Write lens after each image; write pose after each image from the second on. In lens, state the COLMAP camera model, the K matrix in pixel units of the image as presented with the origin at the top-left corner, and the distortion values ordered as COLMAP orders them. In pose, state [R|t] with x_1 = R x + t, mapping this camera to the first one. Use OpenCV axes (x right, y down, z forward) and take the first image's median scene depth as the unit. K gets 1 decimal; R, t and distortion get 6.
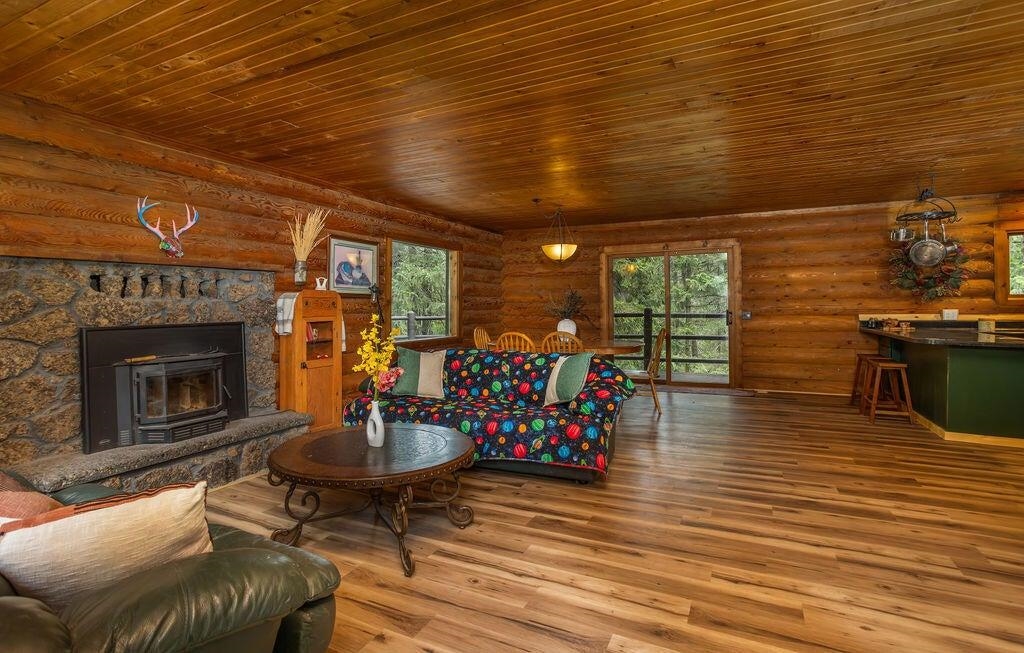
lens RADIAL K [[491.9, 0, 516.2], [0, 491.9, 306.1], [0, 0, 1]] dist [-0.016215, 0.005364]
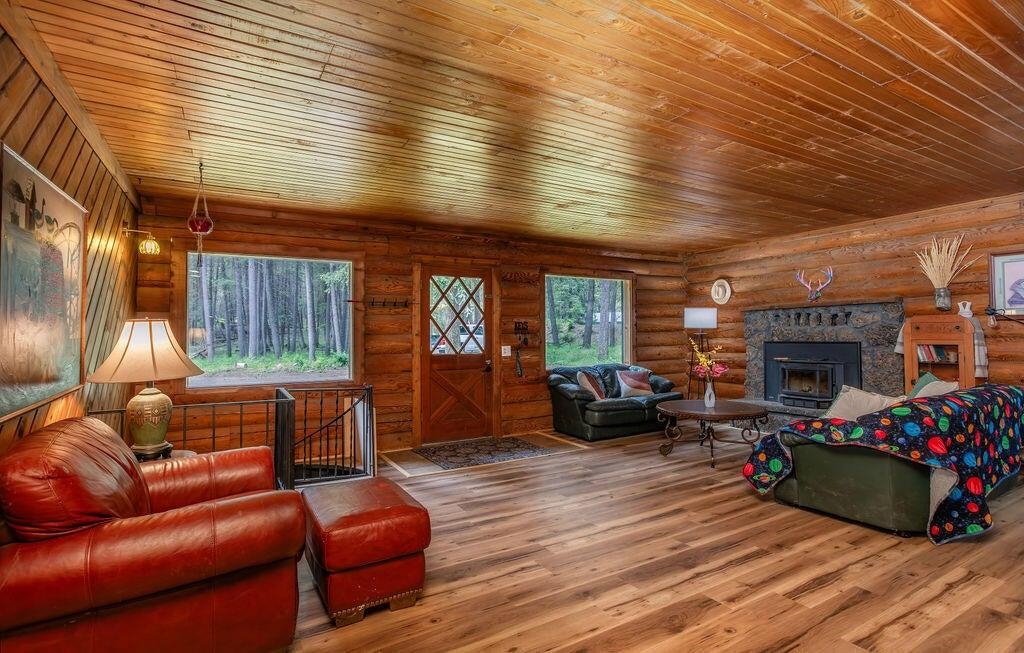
lens RADIAL K [[510.2, 0, 510.9], [0, 510.2, 328.4], [0, 0, 1]] dist [-0.010116, 0.001966]
pose [[-0.546652, 0.009882, -0.837302, 0.872442], [0.016982, 0.999856, 0.000714, -0.017112], [0.837188, -0.013829, -0.546741, 0.702716]]
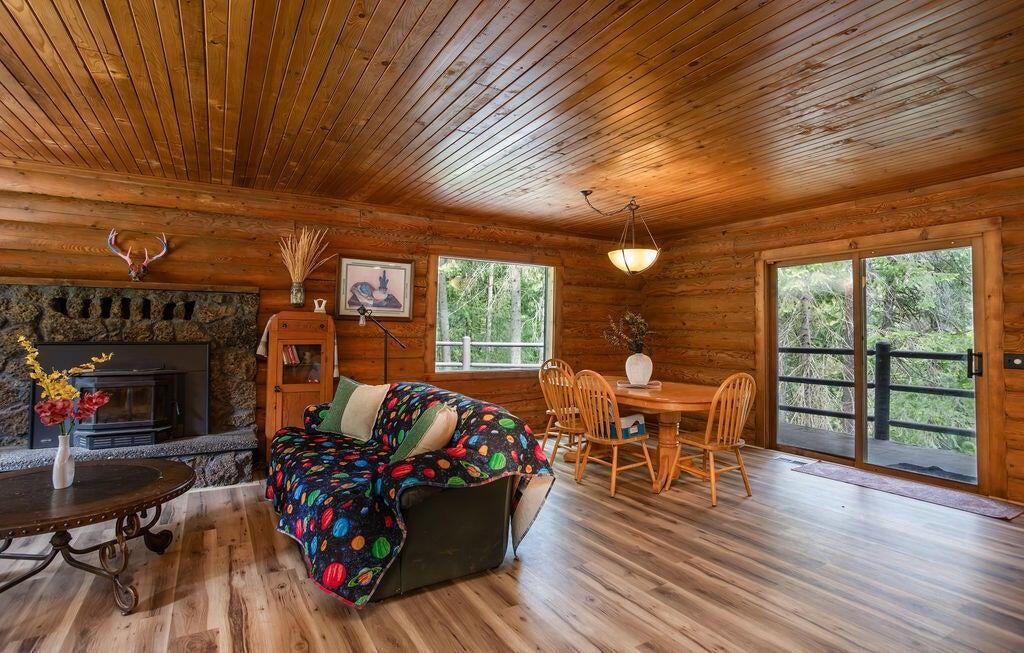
lens RADIAL K [[510.2, 0, 509.0], [0, 510.2, 323.4], [0, 0, 1]] dist [-0.010116, 0.001966]
pose [[0.836576, 0.012174, -0.547715, 0.414917], [-0.020994, 0.999731, -0.009845, -0.007506], [0.547448, 0.019735, 0.836607, 0.324003]]
